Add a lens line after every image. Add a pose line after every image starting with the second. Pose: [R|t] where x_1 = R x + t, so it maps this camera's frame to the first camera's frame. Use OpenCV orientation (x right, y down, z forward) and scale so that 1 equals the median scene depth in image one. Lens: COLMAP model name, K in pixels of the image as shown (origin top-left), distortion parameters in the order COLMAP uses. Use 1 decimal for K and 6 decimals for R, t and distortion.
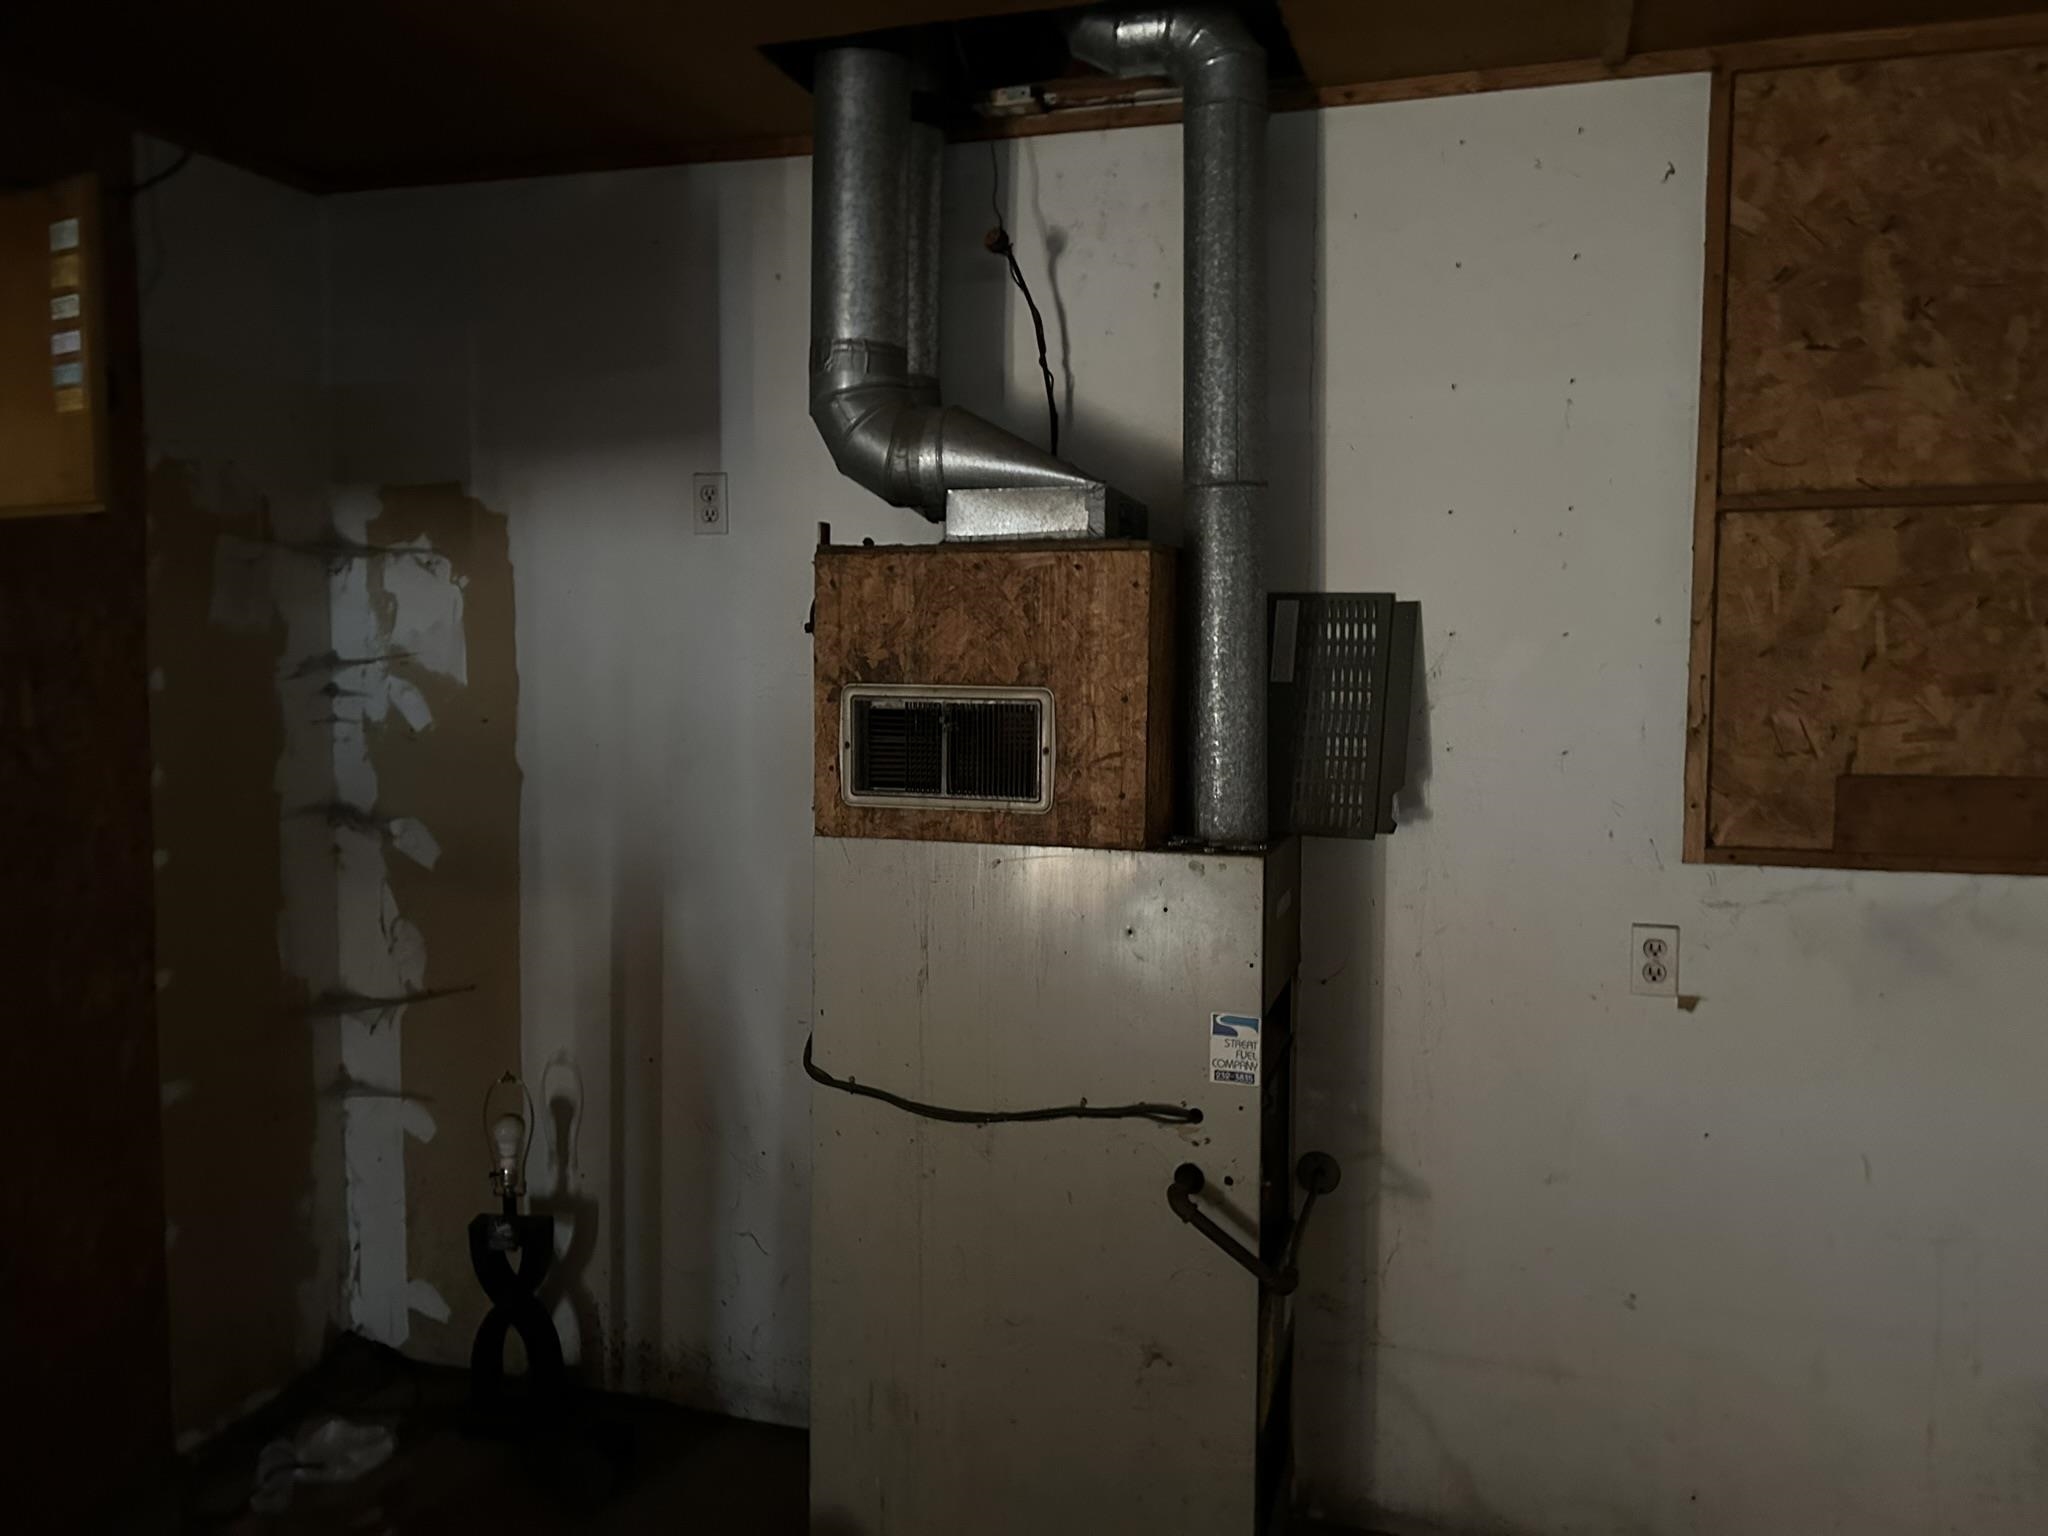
lens RADIAL K [[1553.0, 0, 1015.7], [0, 1553.0, 751.7], [0, 0, 1]] dist [0.060313, -0.073494]
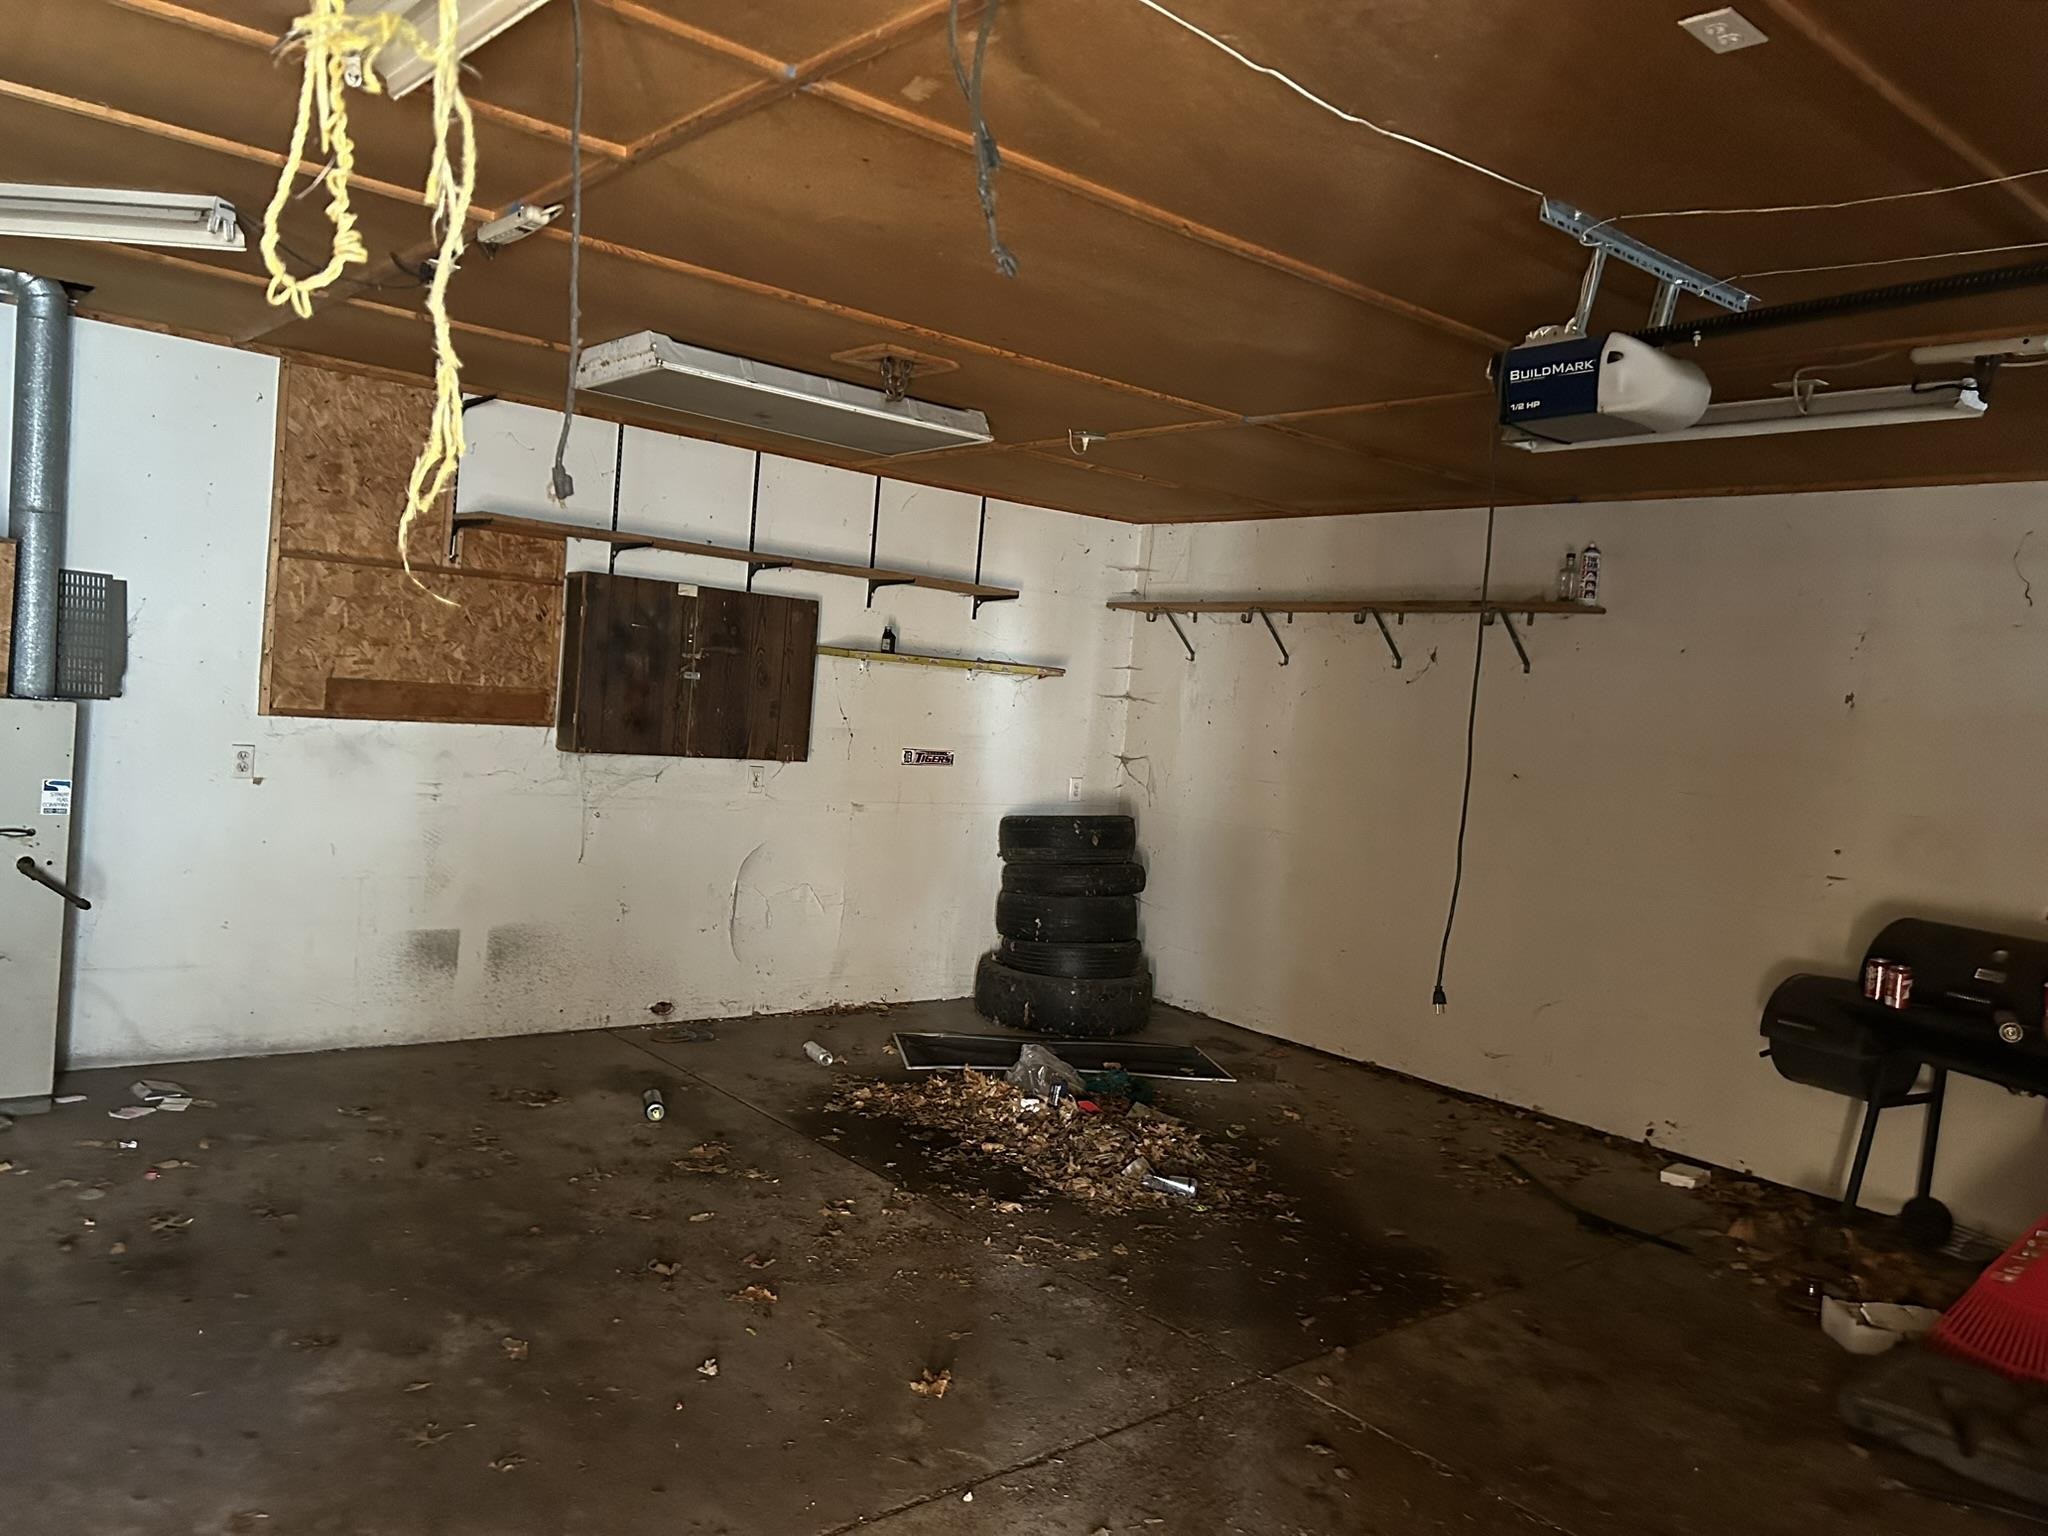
lens RADIAL K [[1553.0, 0, 1012.3], [0, 1553.0, 765.1], [0, 0, 1]] dist [0.060313, -0.073494]
pose [[0.547118, 0.002491, 0.837052, -0.854402], [-0.028075, 0.999488, 0.015376, 0.080025], [-0.836585, -0.031913, 0.546907, -1.106710]]
